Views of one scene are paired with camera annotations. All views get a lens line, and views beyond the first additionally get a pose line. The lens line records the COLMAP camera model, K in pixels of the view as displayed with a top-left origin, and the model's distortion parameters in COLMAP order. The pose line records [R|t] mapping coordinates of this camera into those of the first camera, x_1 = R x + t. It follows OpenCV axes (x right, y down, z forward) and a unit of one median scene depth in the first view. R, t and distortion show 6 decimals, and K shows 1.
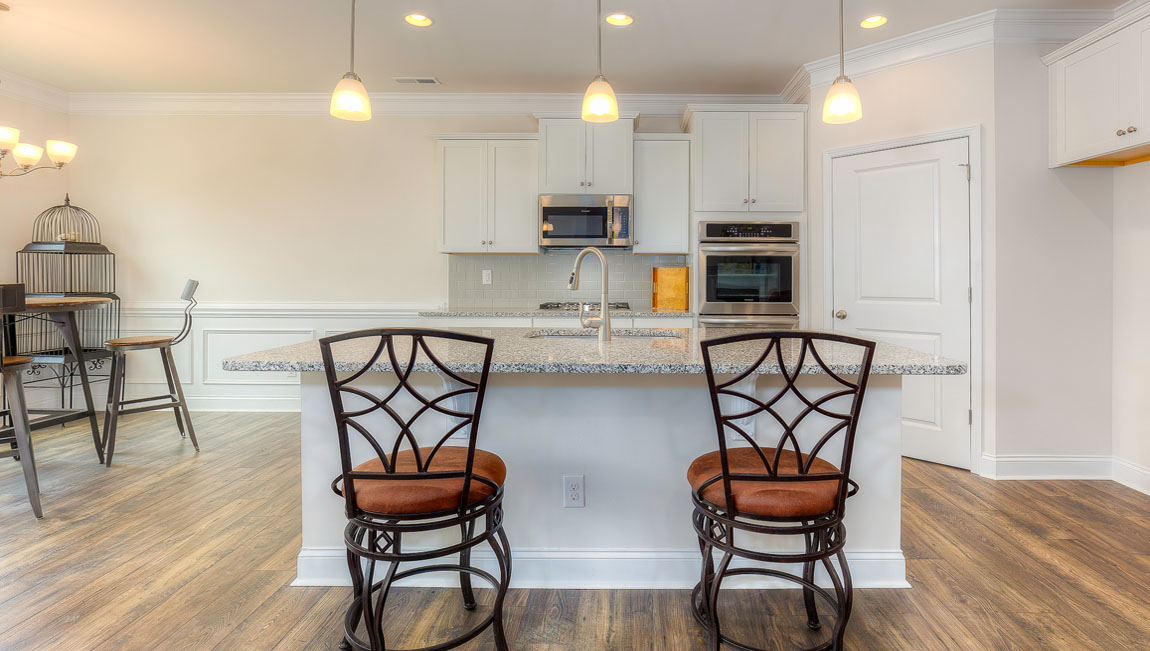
lens RADIAL K [[539.4, 0, 609.8], [0, 539.4, 271.3], [0, 0, 1]] dist [-0.007959, 0.000124]
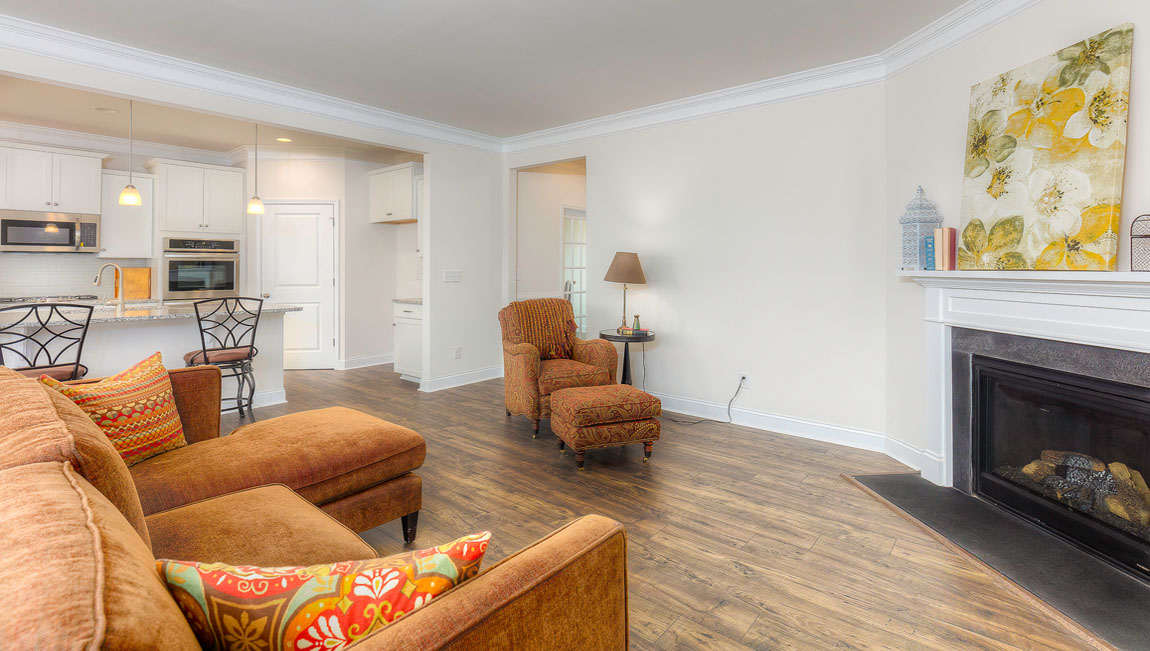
lens RADIAL K [[528.8, 0, 582.5], [0, 528.8, 264.0], [0, 0, 1]] dist [-0.001276, -0.000165]
pose [[0.619736, 0.001182, 0.784809, -0.260502], [-0.006294, 0.999974, 0.003464, -0.031862], [-0.784785, -0.007086, 0.619728, -0.807898]]
